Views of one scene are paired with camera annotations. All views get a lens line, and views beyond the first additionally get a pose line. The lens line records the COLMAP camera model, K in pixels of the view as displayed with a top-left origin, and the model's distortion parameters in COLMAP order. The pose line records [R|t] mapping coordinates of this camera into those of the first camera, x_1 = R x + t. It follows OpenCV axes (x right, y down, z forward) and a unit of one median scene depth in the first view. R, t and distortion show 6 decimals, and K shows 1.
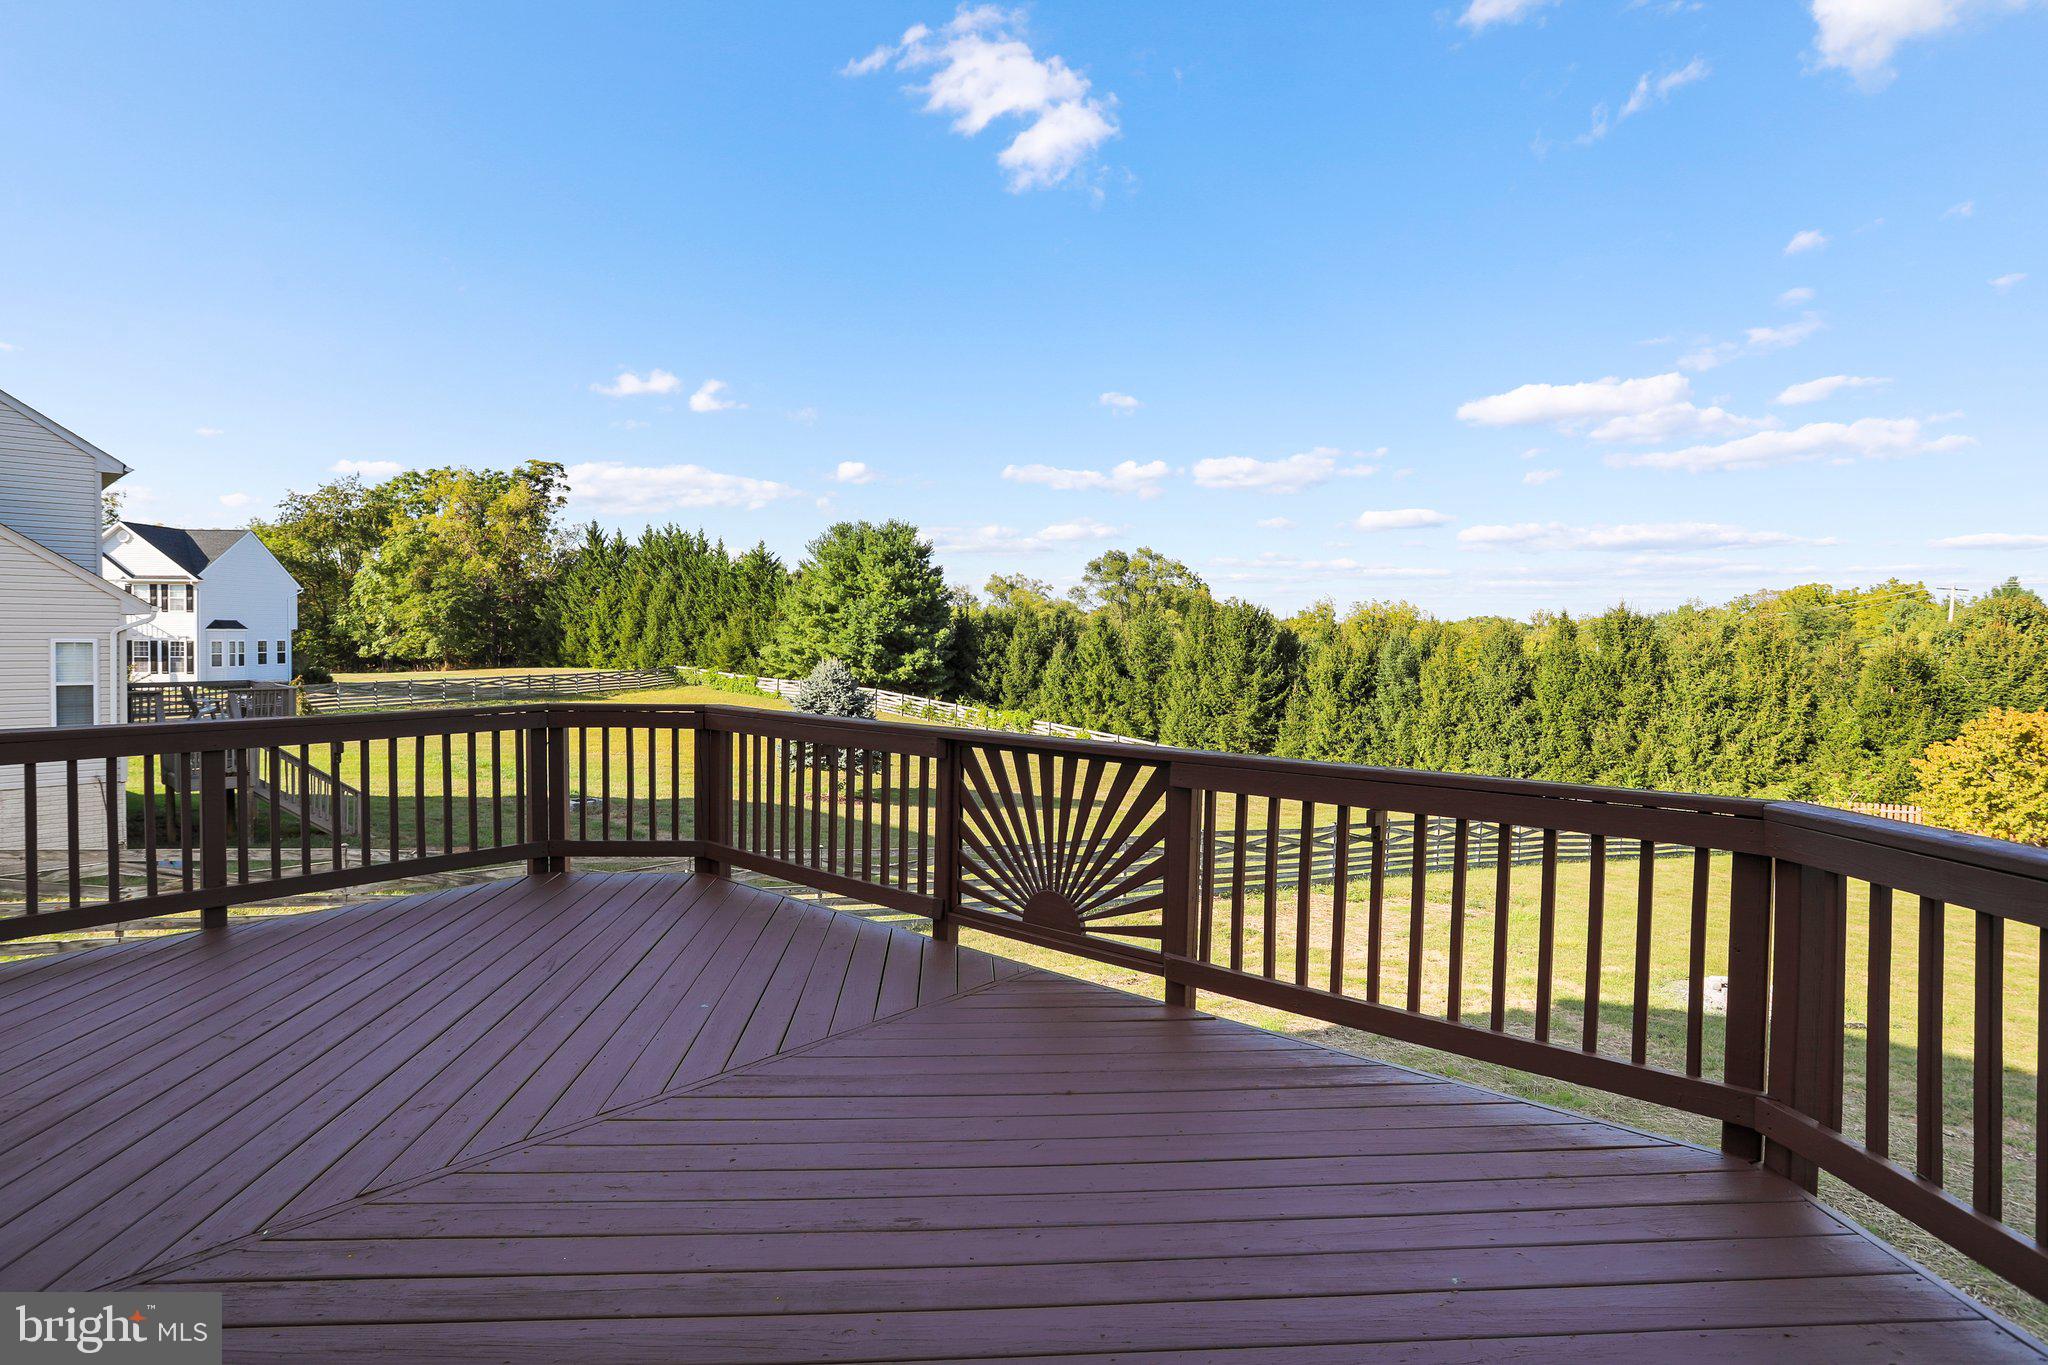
lens RADIAL K [[1079.4, 0, 997.7], [0, 1079.4, 636.5], [0, 0, 1]] dist [-0.029268, 0.002981]
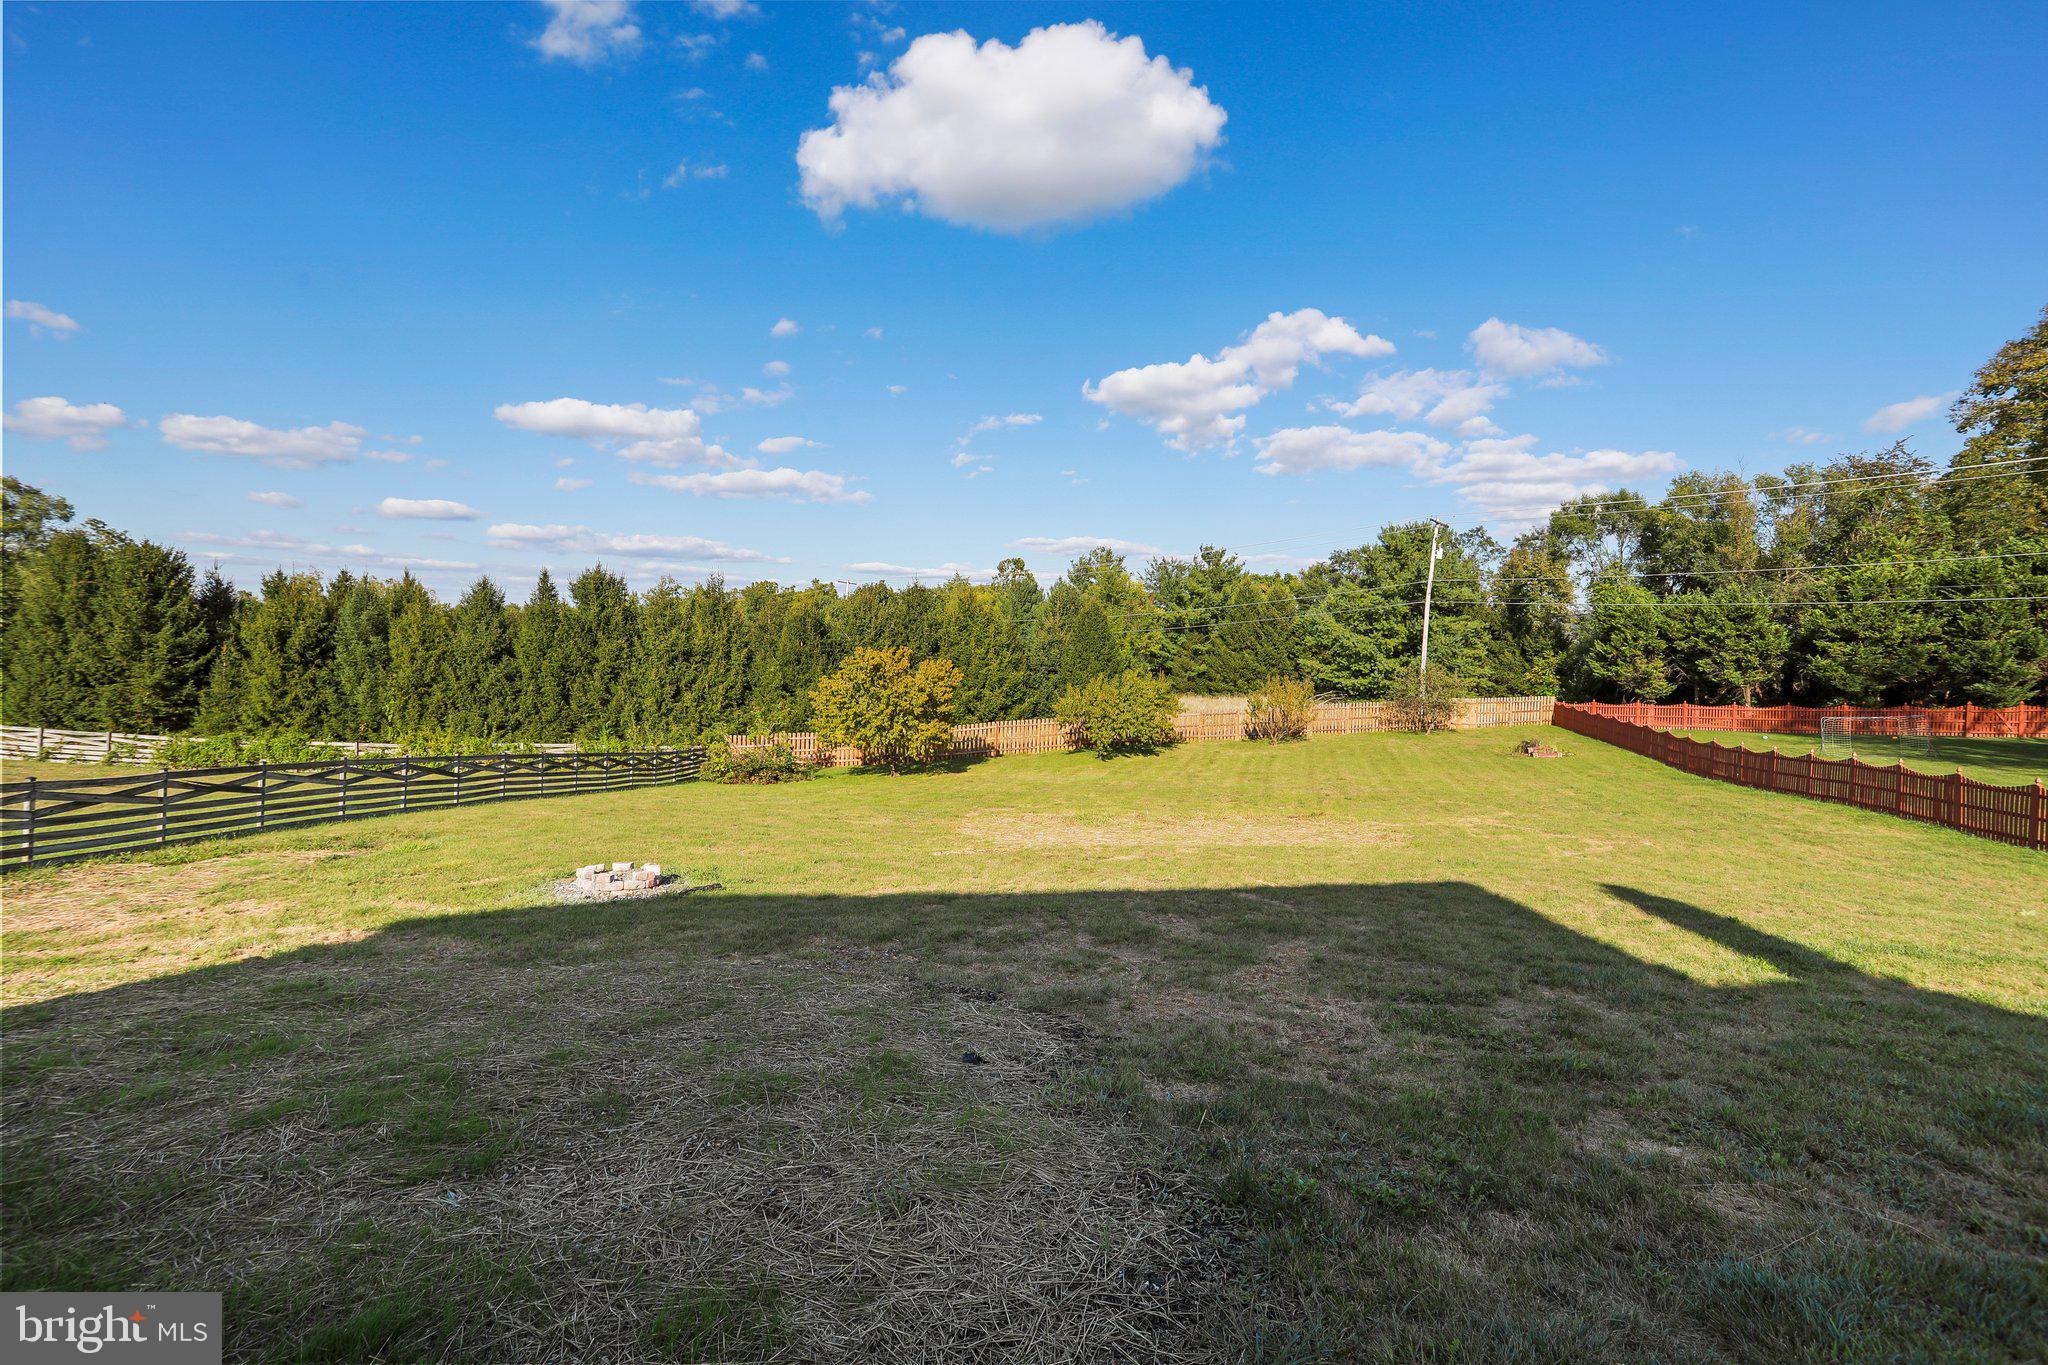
lens RADIAL K [[992.4, 0, 1022.6], [0, 992.4, 655.7], [0, 0, 1]] dist [-0.020832, 0.011582]
pose [[0.626898, -0.005746, 0.779080, 0.077032], [-0.013287, 0.999749, 0.018065, 0.033405], [-0.778988, -0.021677, 0.626664, 0.049369]]
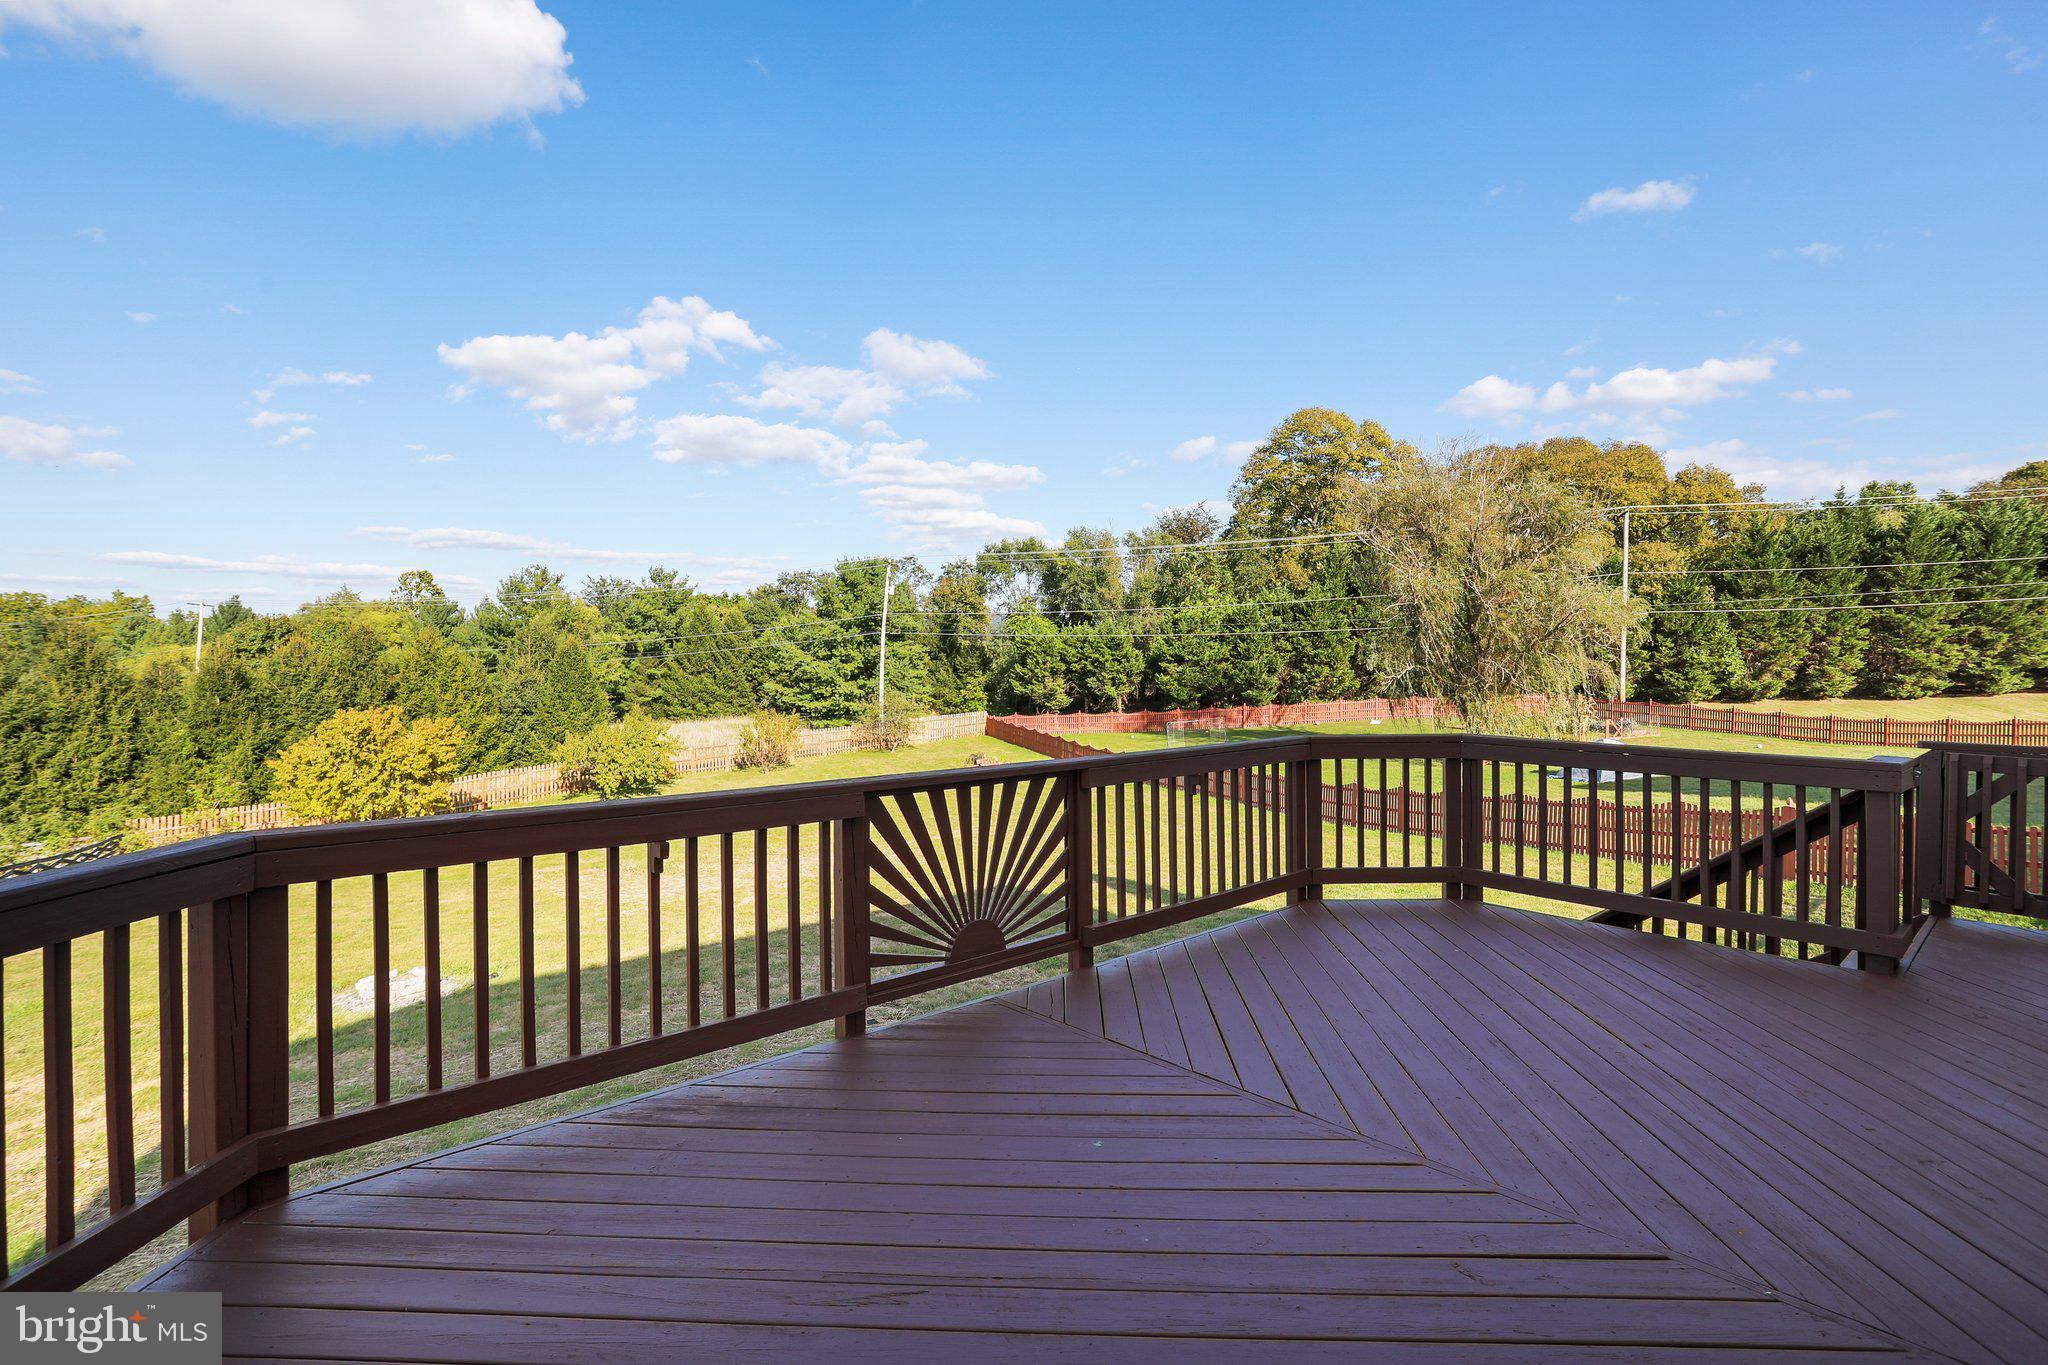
lens RADIAL K [[1047.7, 0, 1028.0], [0, 1047.7, 679.7], [0, 0, 1]] dist [-0.022244, 0.005736]
pose [[0.109523, -0.036288, 0.993322, -0.074821], [0.005477, 0.999340, 0.035904, -0.001932], [-0.993969, 0.001508, 0.109649, 0.069494]]
